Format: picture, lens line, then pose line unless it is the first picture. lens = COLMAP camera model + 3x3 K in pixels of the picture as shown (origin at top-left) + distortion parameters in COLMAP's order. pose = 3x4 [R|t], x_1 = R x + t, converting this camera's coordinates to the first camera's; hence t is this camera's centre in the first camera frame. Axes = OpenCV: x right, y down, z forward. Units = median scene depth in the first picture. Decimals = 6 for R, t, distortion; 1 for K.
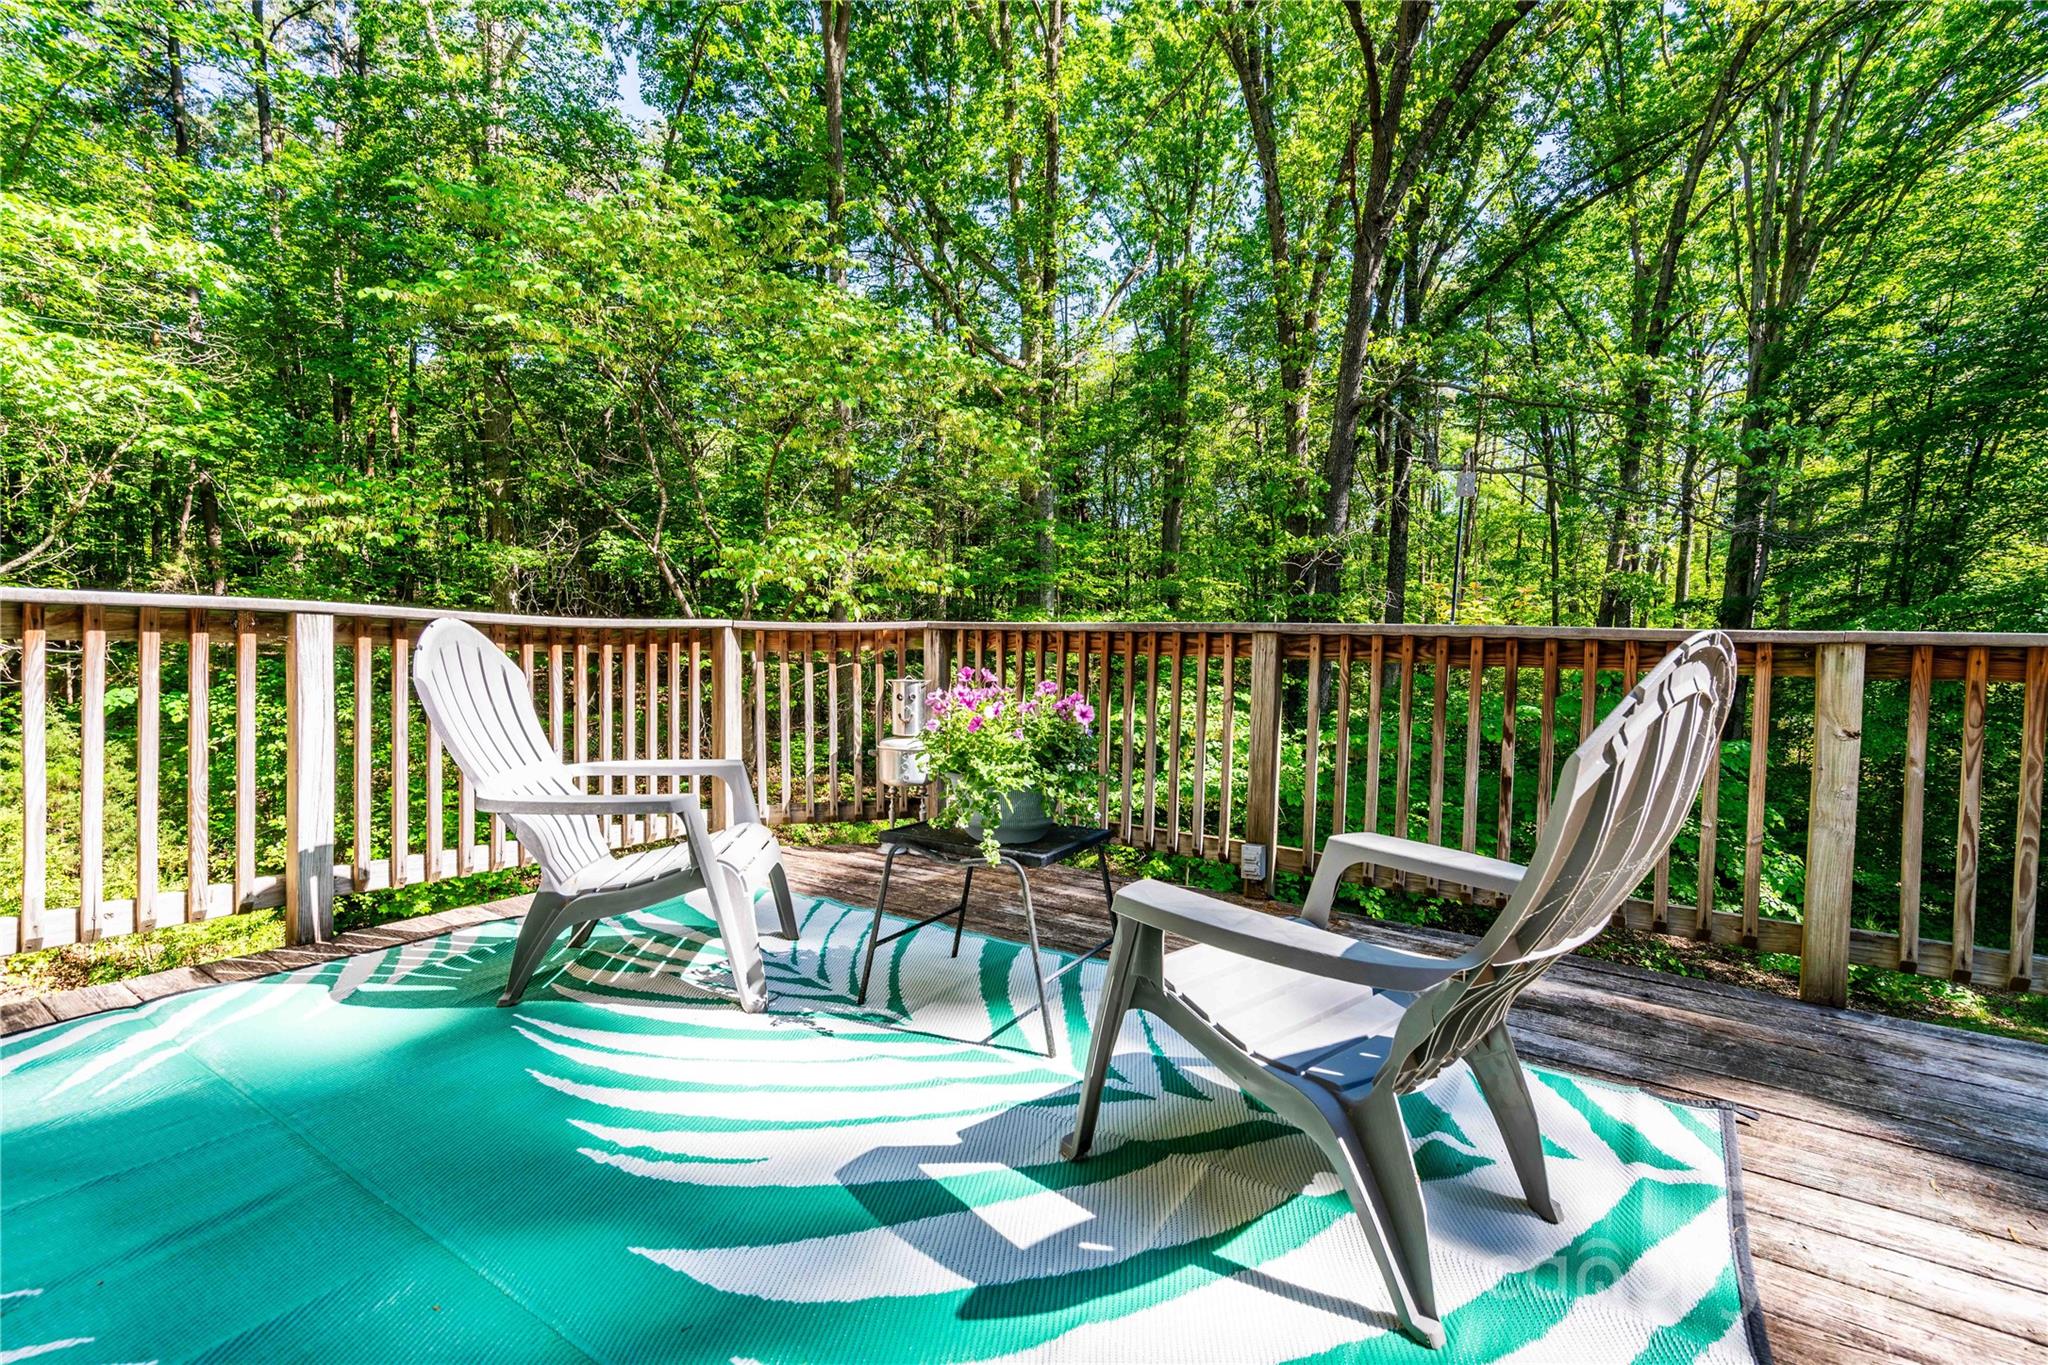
lens RADIAL K [[928.8, 0, 1030.6], [0, 928.8, 681.1], [0, 0, 1]] dist [-0.001006, 0.000775]
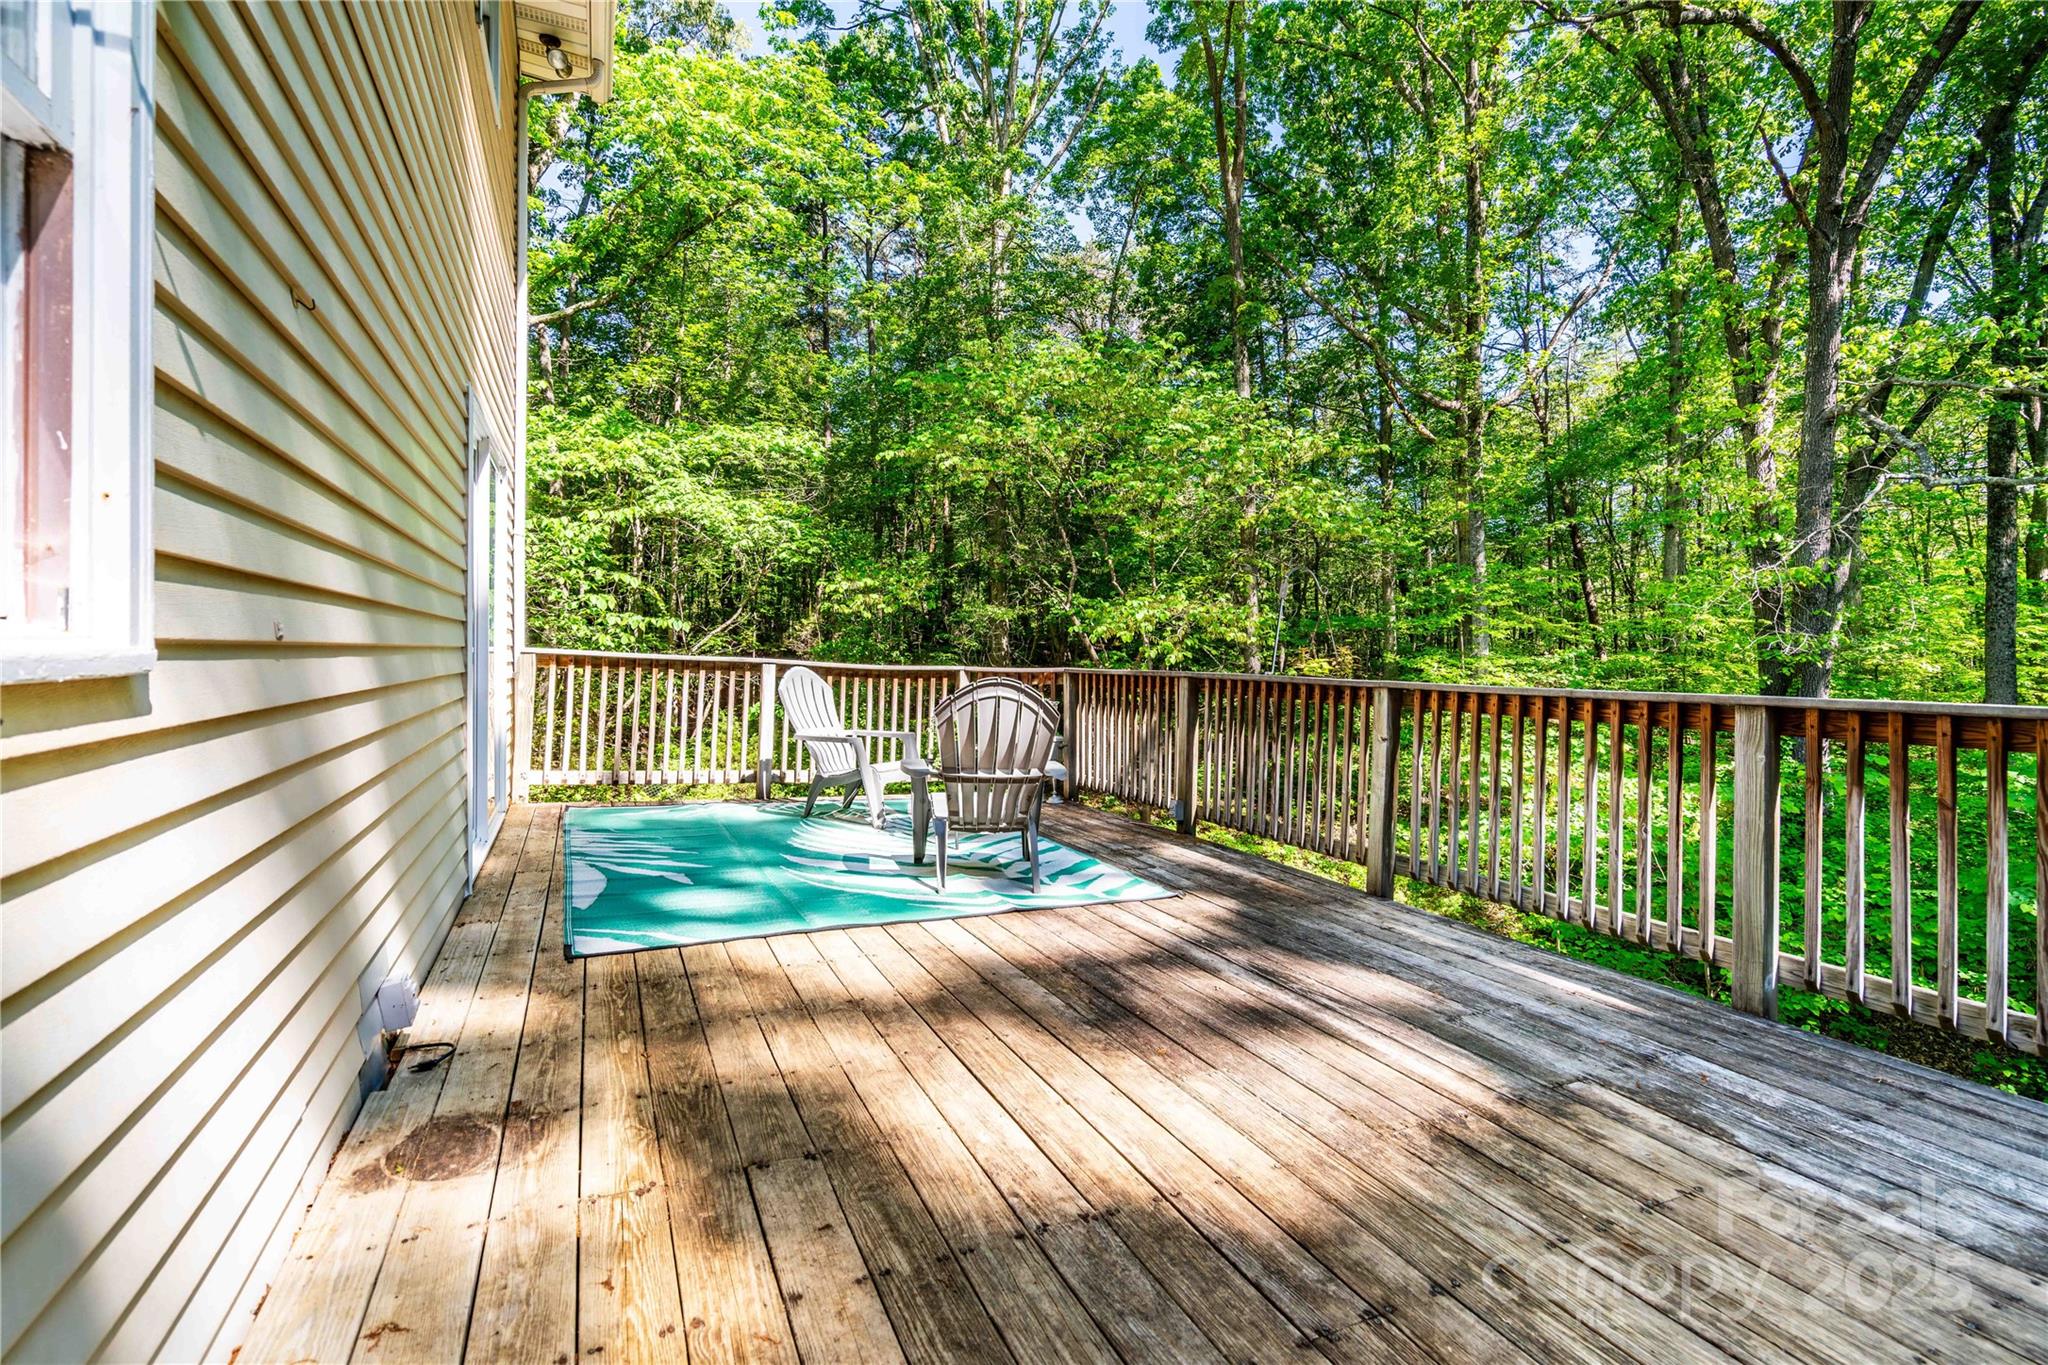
lens RADIAL K [[928.8, 0, 1019.4], [0, 928.8, 671.8], [0, 0, 1]] dist [-0.001006, 0.000775]
pose [[0.861253, 0.011195, -0.508053, 0.269327], [-0.037702, 0.998410, -0.041914, 0.006901], [0.506776, 0.055254, 0.860305, -0.200300]]
